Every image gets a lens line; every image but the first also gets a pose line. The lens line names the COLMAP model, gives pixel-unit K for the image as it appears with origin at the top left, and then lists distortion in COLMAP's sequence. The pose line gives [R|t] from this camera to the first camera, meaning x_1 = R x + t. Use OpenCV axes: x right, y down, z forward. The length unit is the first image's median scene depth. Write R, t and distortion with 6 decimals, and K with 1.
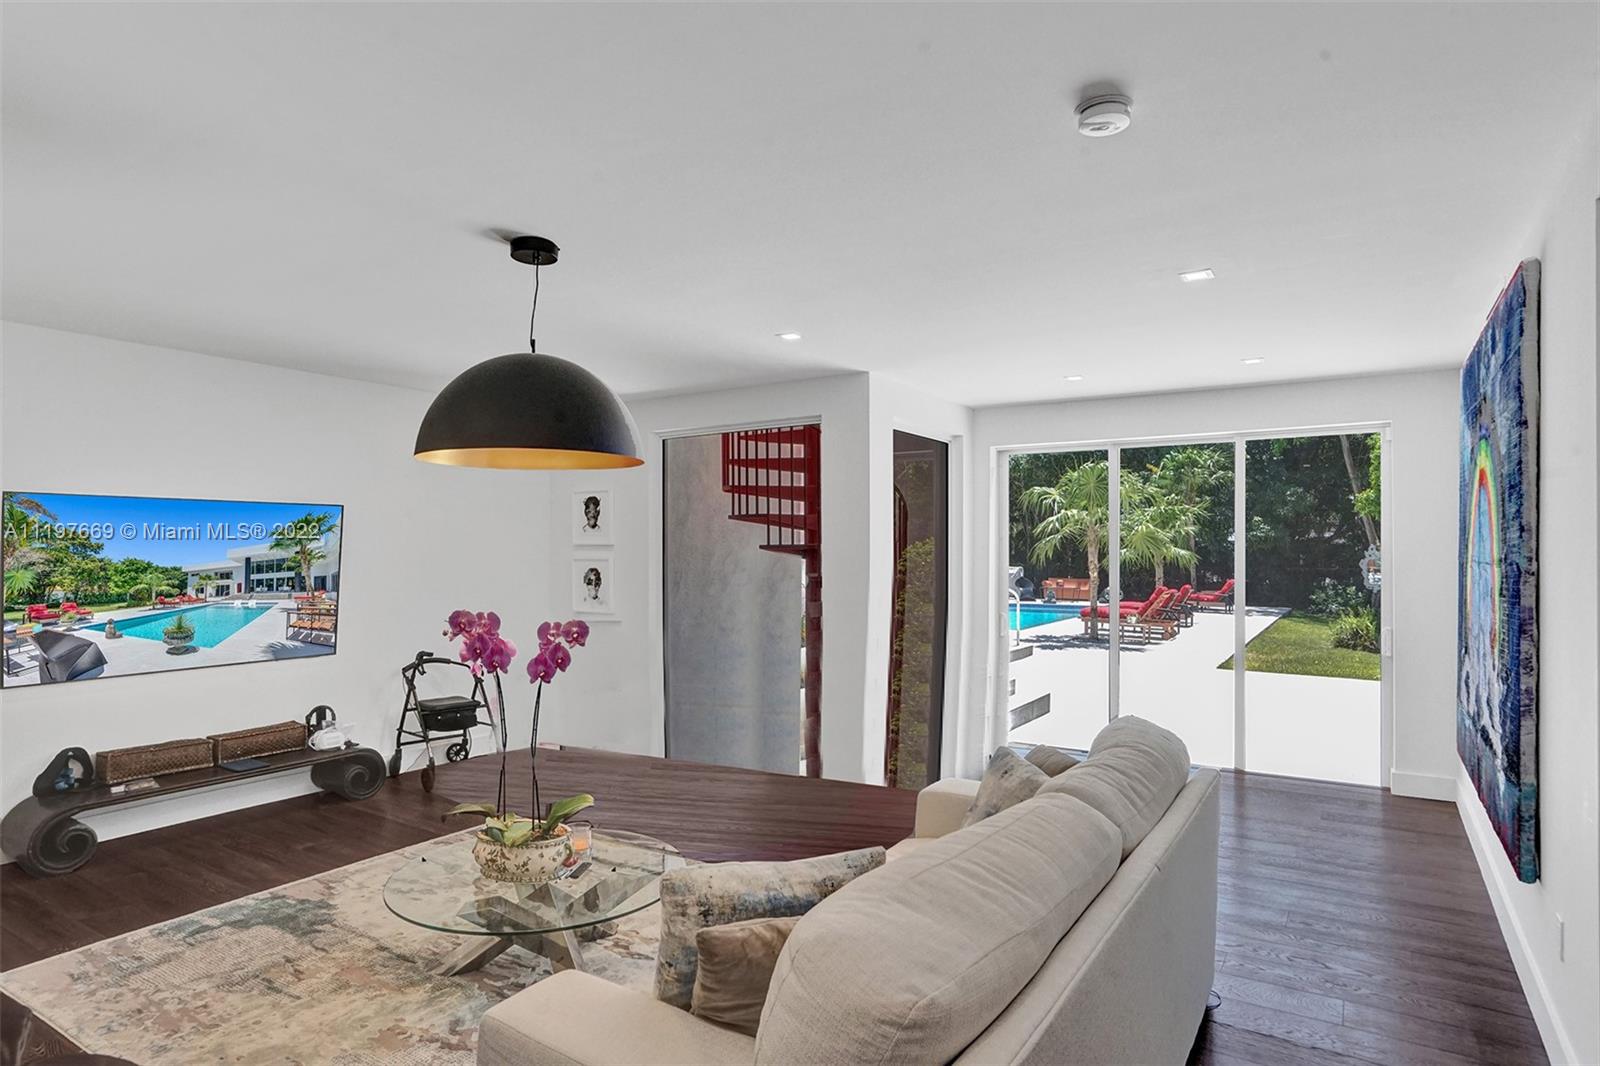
lens RADIAL K [[898.3, 0, 800.0], [0, 898.3, 533.0], [0, 0, 1]] dist [-0.000072, 0.000111]
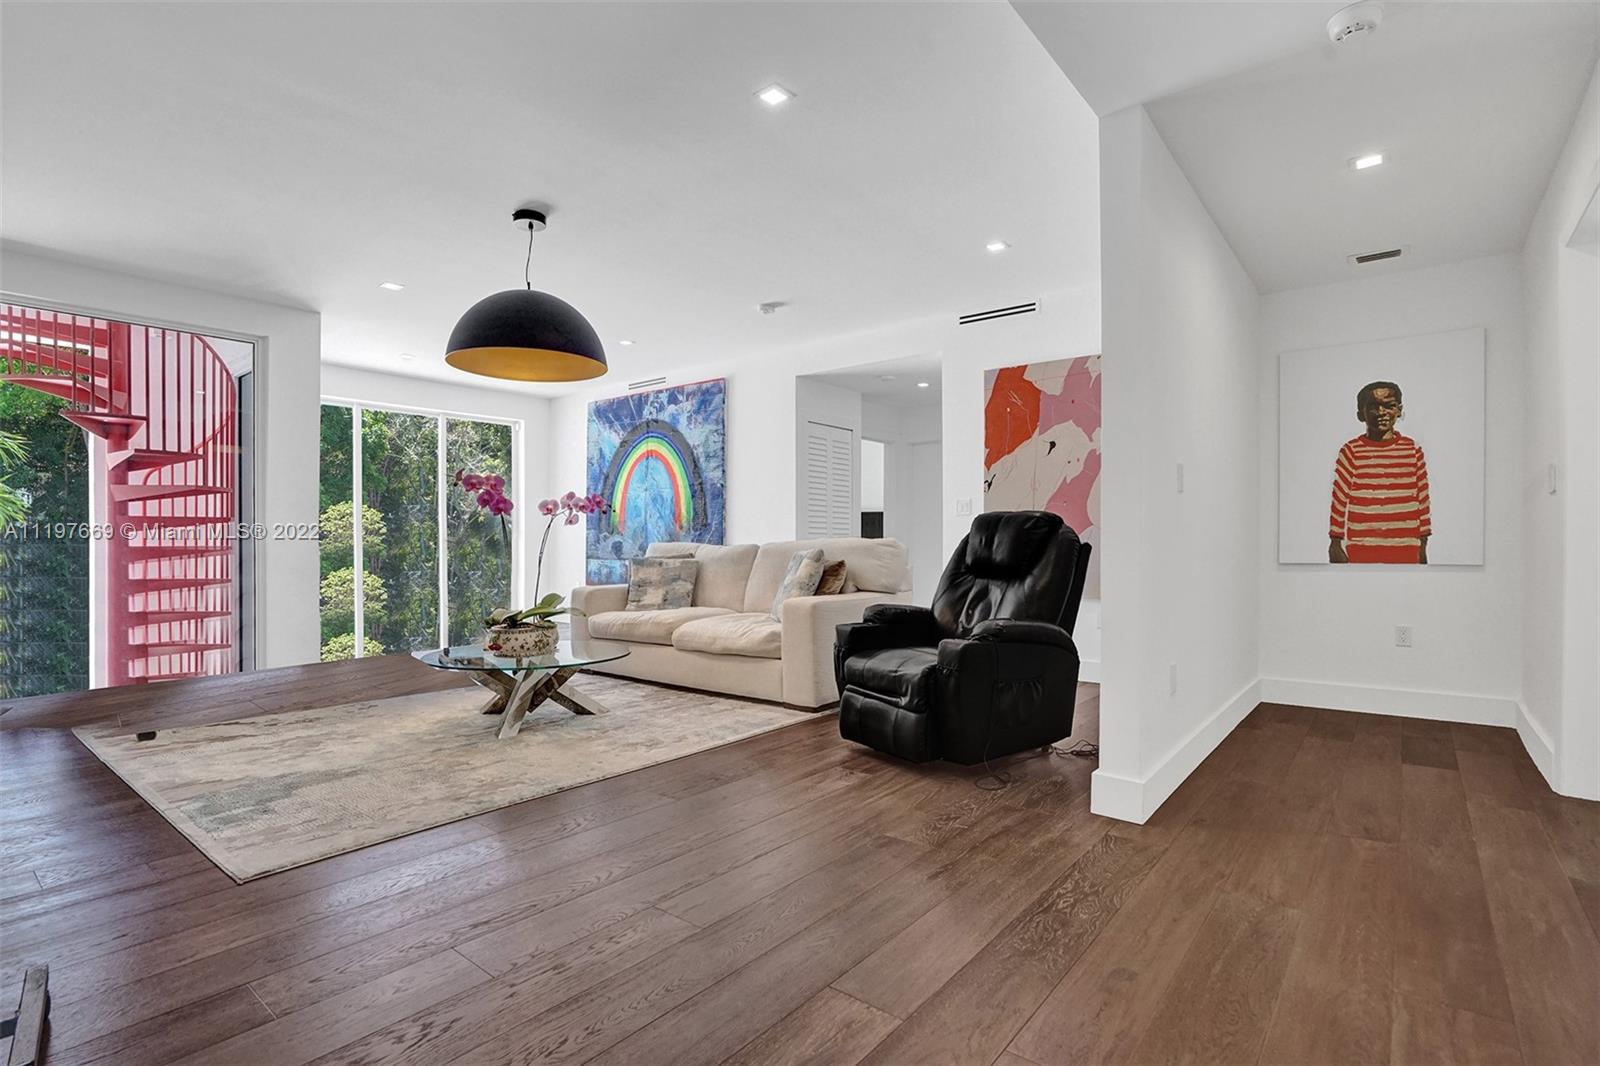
lens RADIAL K [[762.1, 0, 800.0], [0, 762.1, 533.0], [0, 0, 1]] dist [0.001413, 0.000407]
pose [[0.122844, 0.004560, 0.992416, -1.702069], [-0.008891, 0.999954, -0.003494, 0.216447], [-0.992386, -0.008394, 0.122879, 0.497384]]
